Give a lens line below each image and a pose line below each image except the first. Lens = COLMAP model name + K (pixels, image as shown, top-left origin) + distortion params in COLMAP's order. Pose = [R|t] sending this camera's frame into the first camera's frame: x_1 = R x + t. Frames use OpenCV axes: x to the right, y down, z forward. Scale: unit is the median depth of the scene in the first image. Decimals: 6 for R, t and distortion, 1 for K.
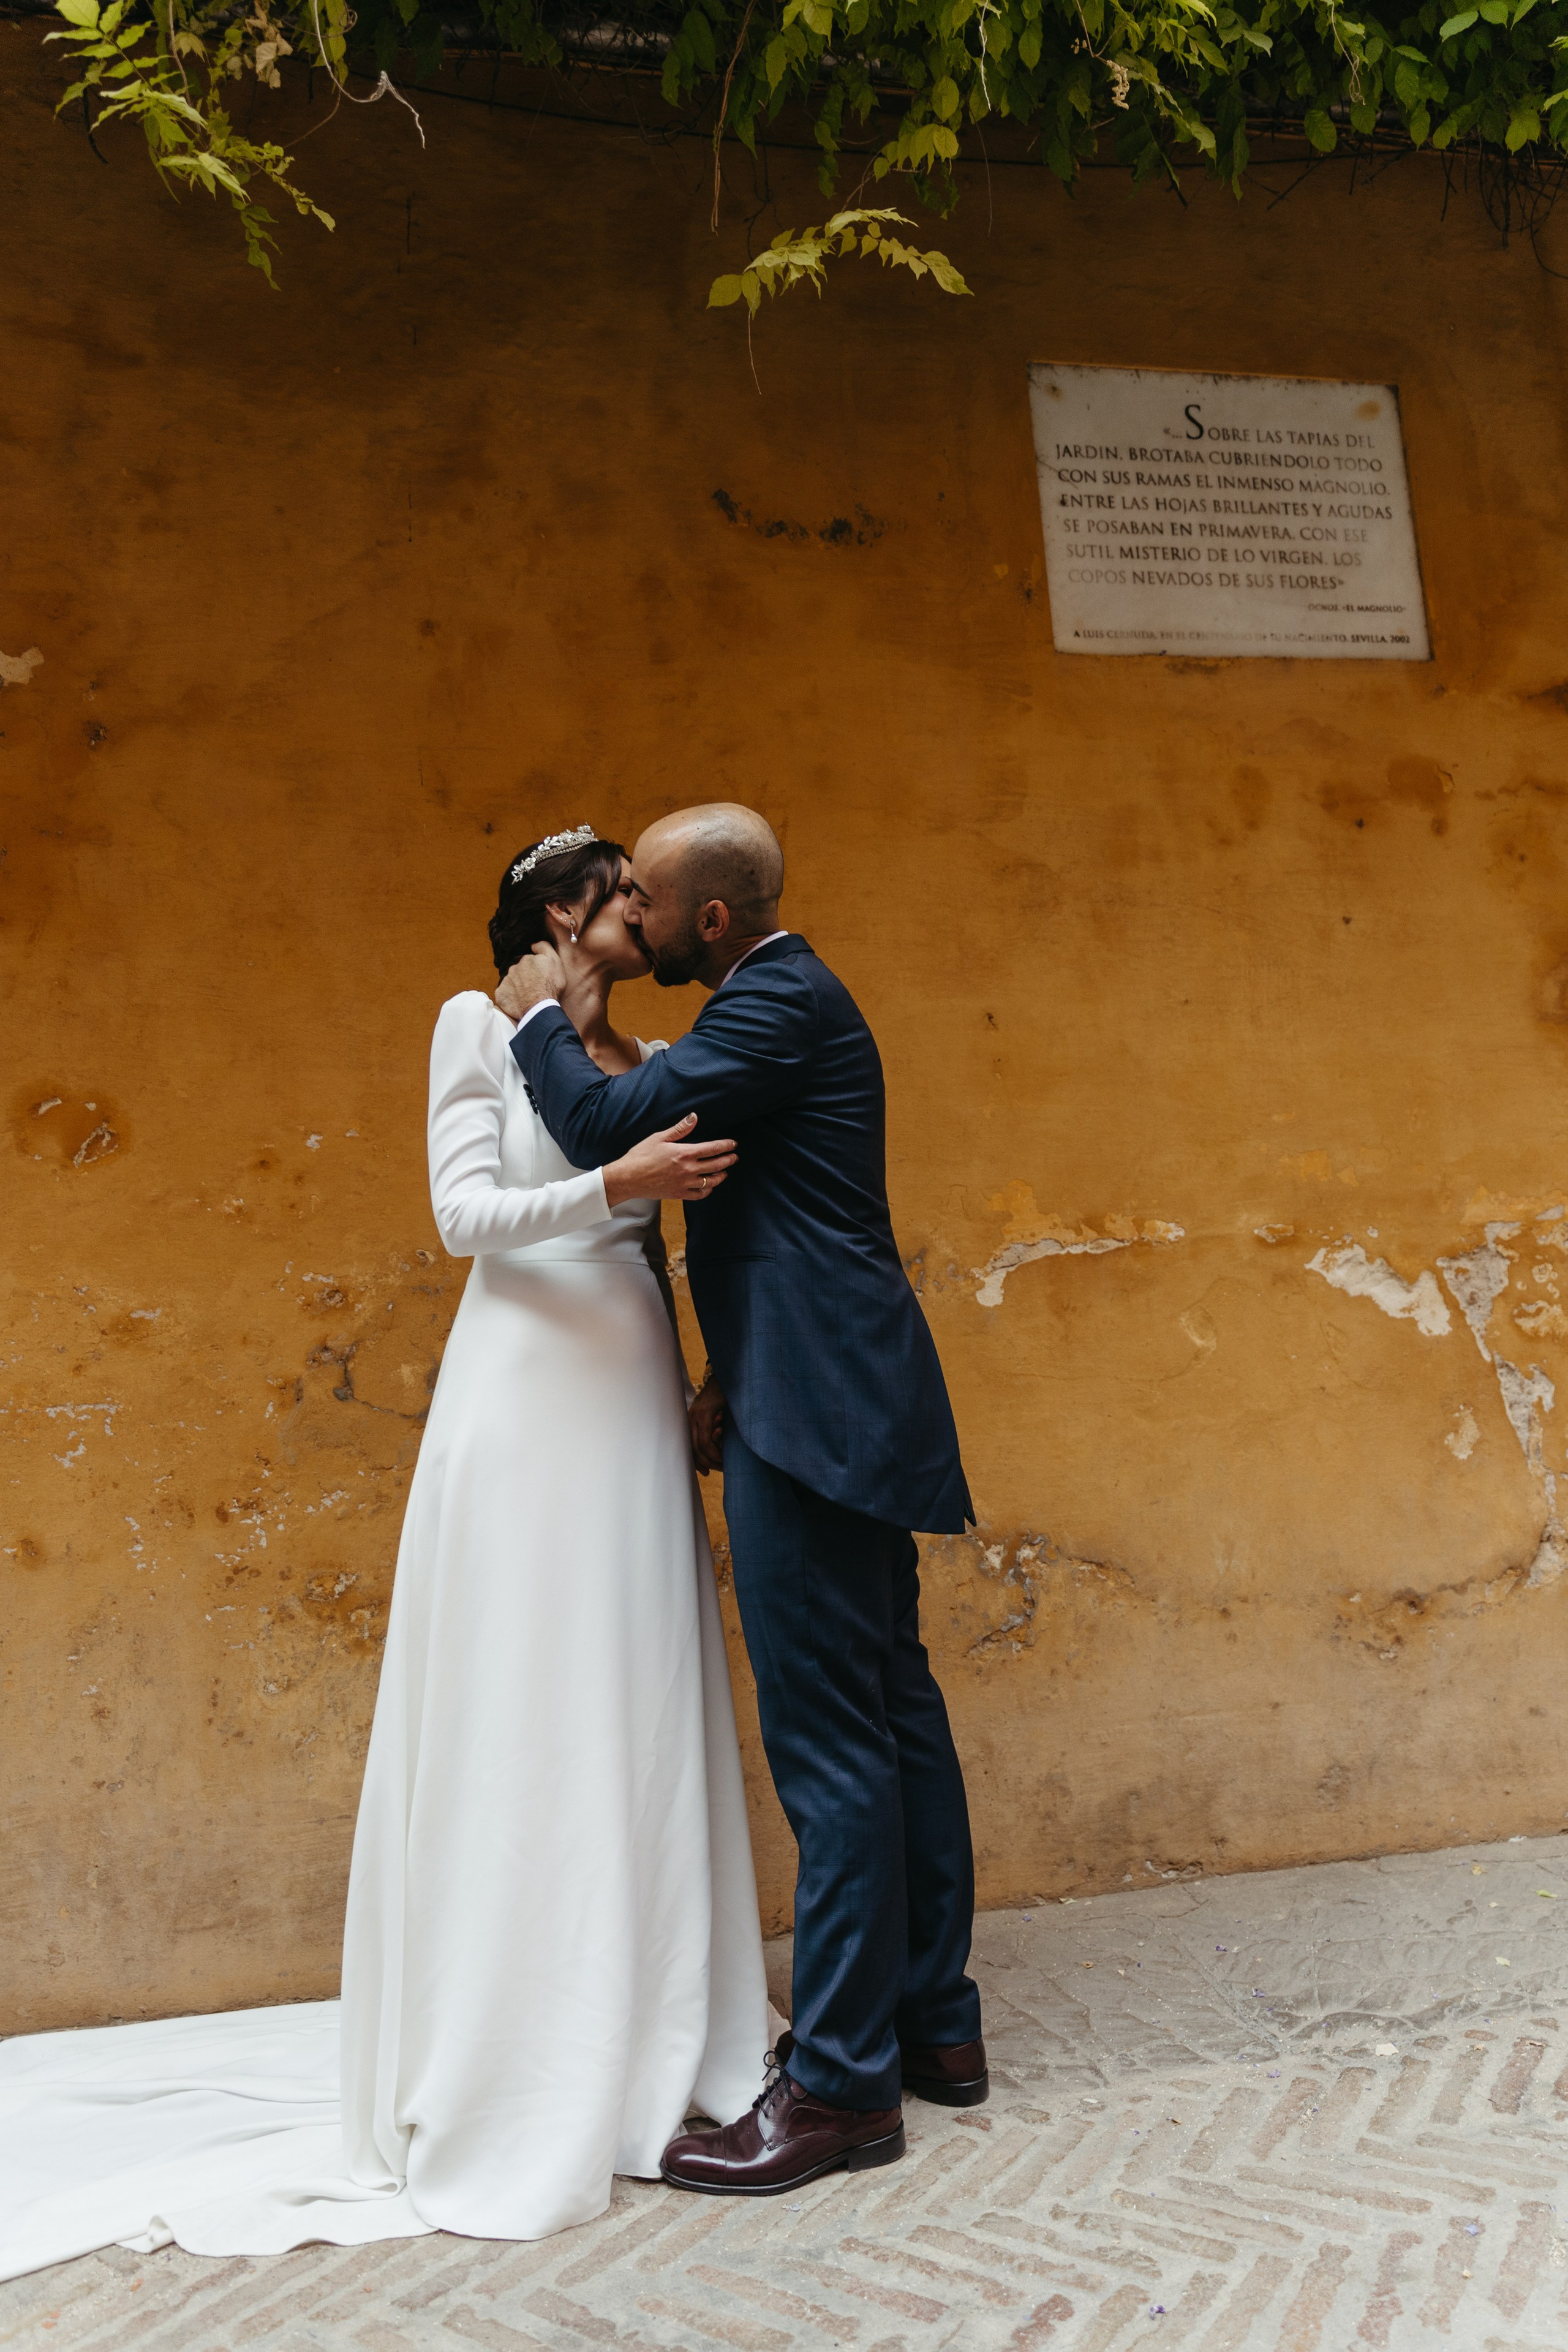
lens RADIAL K [[1510.5, 0, 786.1], [0, 1510.5, 1183.2], [0, 0, 1]] dist [-0.018249, 0.003489]
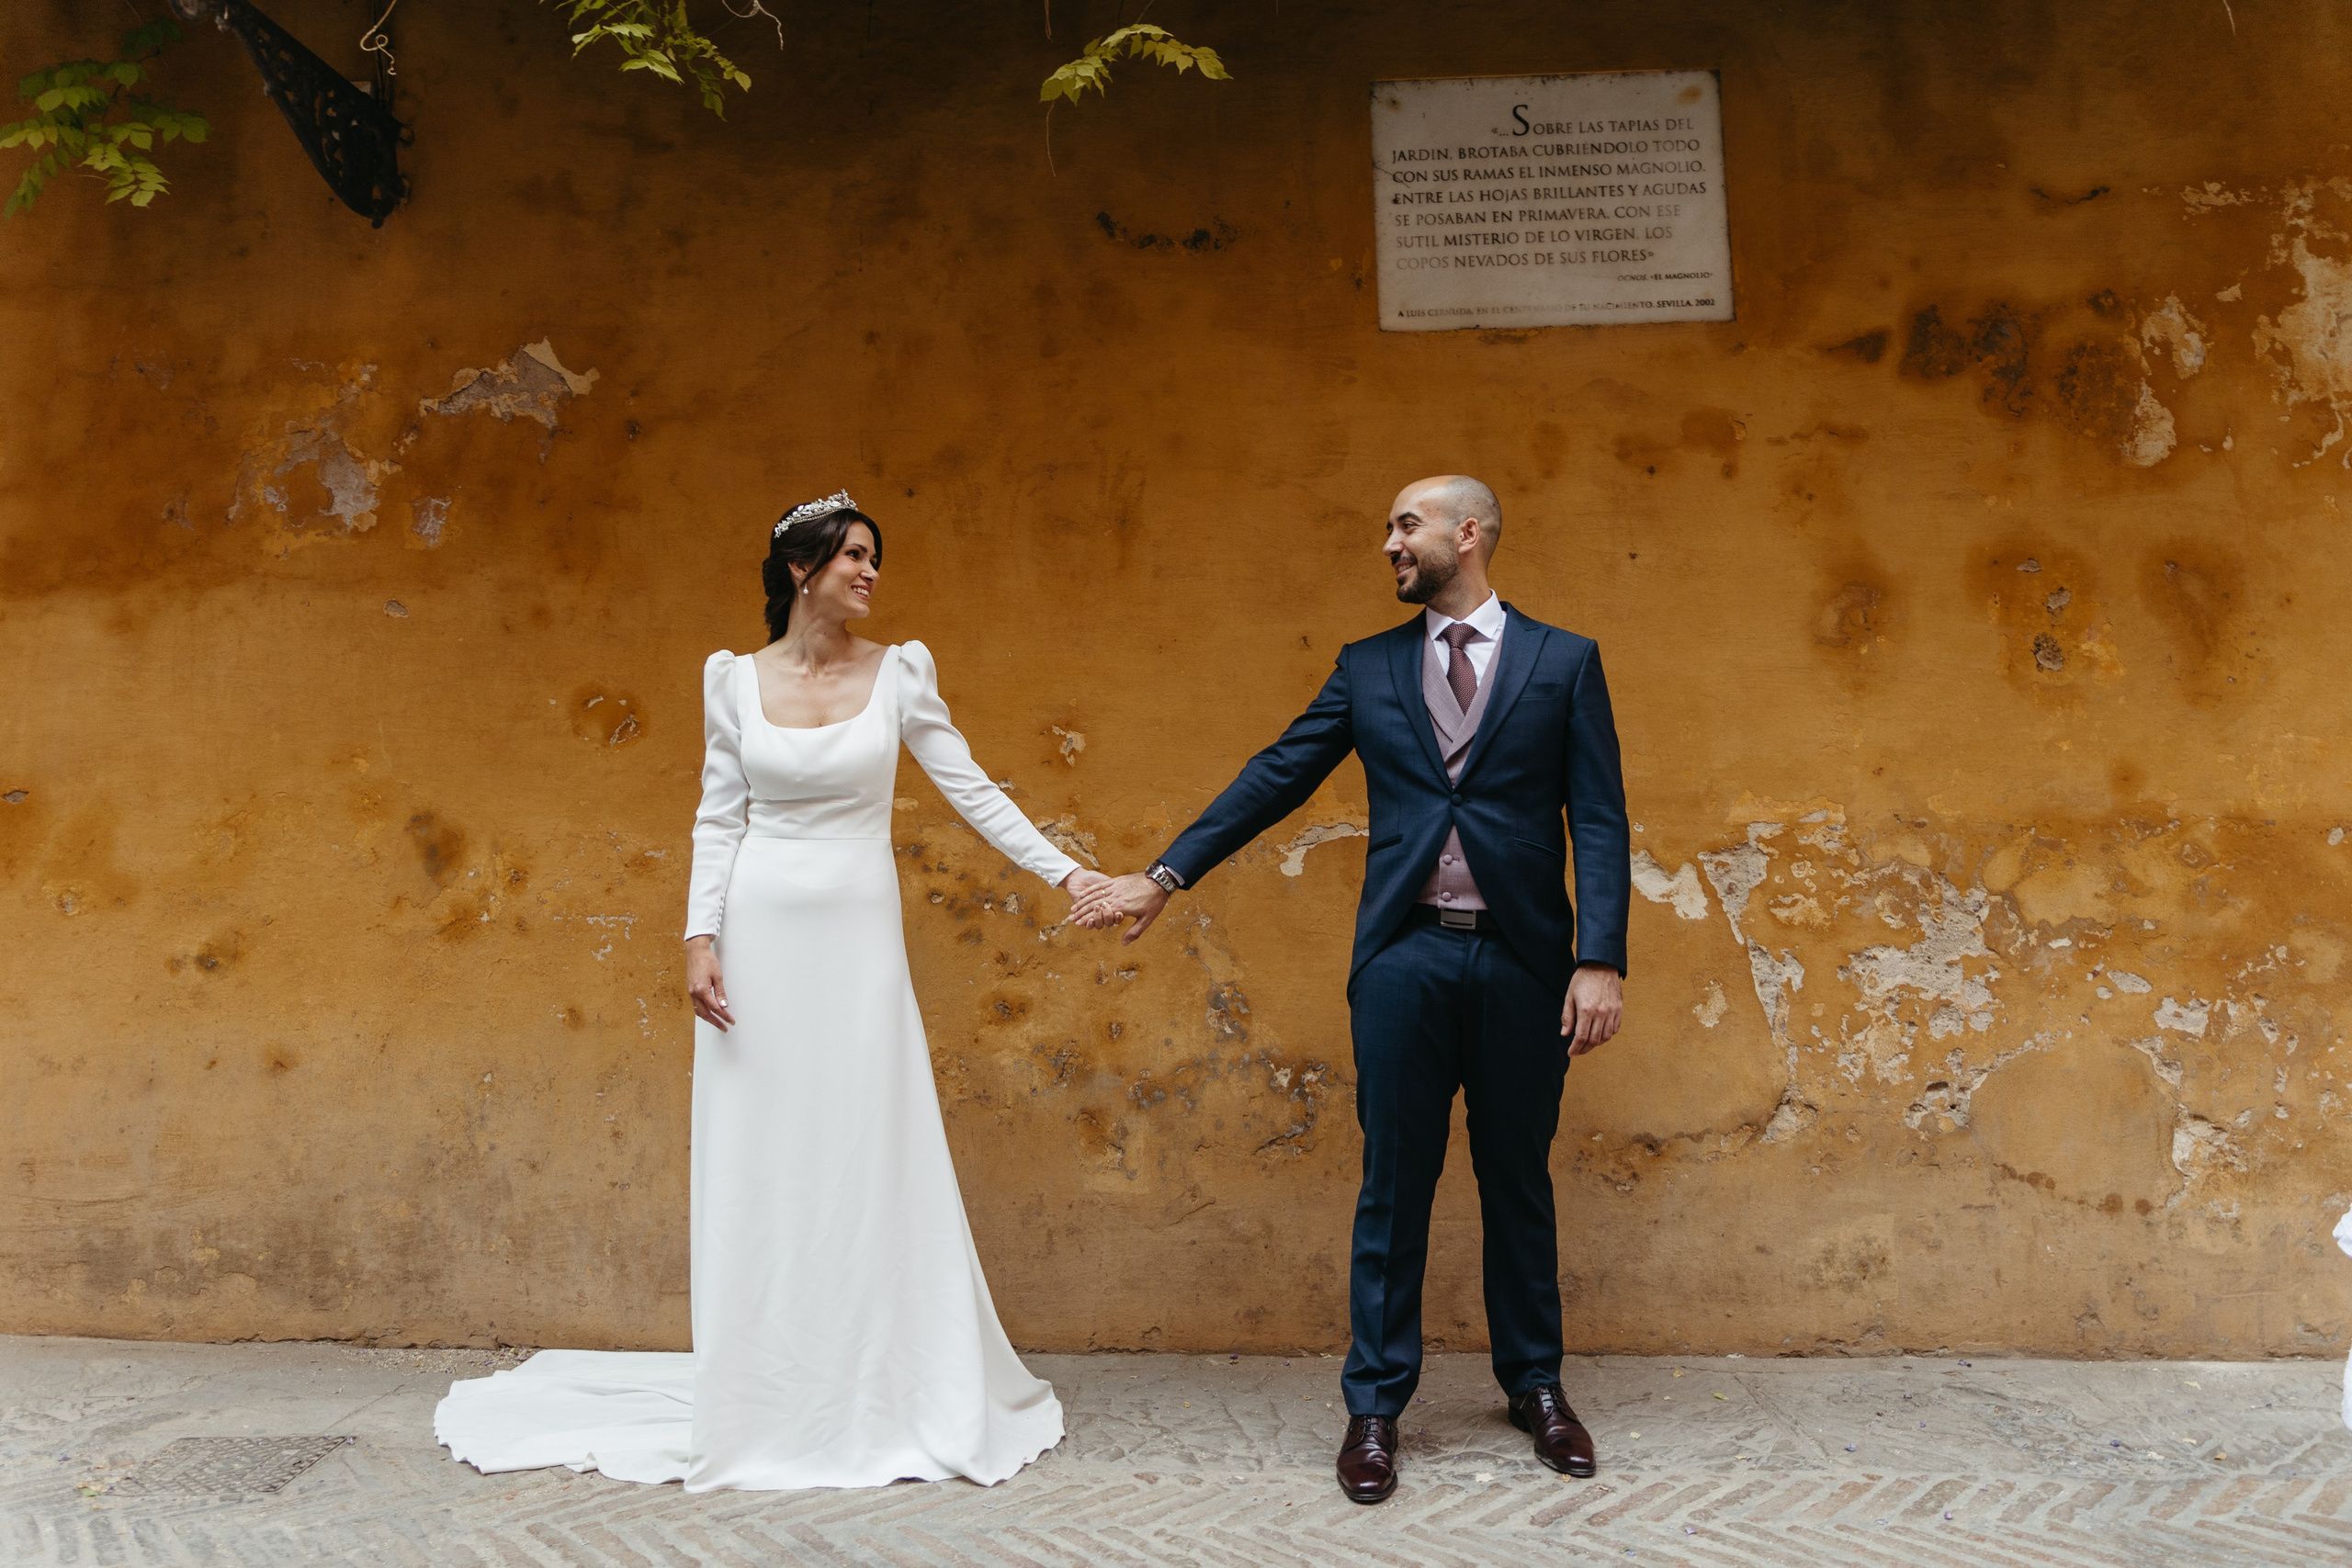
lens RADIAL K [[1510.4, 0, 1179.5], [0, 1510.4, 774.1], [0, 0, 1]] dist [-0.018249, 0.003489]
pose [[0.973971, 0.032297, -0.224358, 0.322816], [-0.025105, 0.999078, 0.034836, -0.042473], [0.225276, -0.028297, 0.973884, -0.219762]]
